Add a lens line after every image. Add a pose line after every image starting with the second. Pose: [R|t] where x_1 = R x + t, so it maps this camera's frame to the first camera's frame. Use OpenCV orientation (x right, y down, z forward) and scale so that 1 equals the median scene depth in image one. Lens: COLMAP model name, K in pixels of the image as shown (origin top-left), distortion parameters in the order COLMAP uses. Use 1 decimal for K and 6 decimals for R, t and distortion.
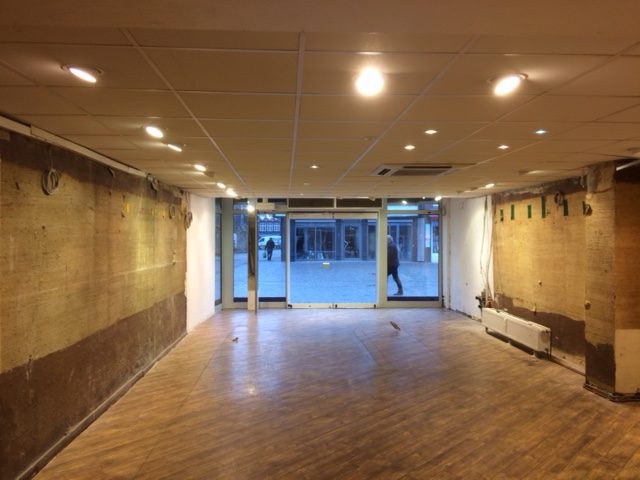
lens RADIAL K [[540.3, 0, 320.1], [0, 540.3, 239.0], [0, 0, 1]] dist [0.002329, 0.000310]
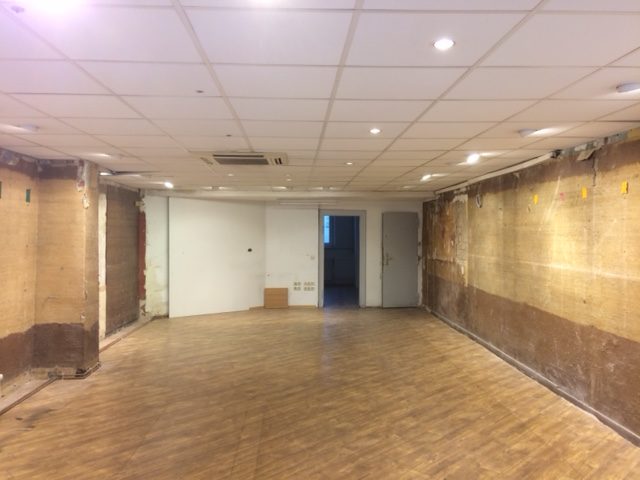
lens RADIAL K [[540.3, 0, 319.4], [0, 540.3, 238.4], [0, 0, 1]] dist [0.002329, 0.000310]
pose [[-0.999444, 0.015670, 0.029441, 0.015904], [0.016131, 0.999750, 0.015485, -0.007951], [-0.029191, 0.015951, -0.999447, 2.218525]]
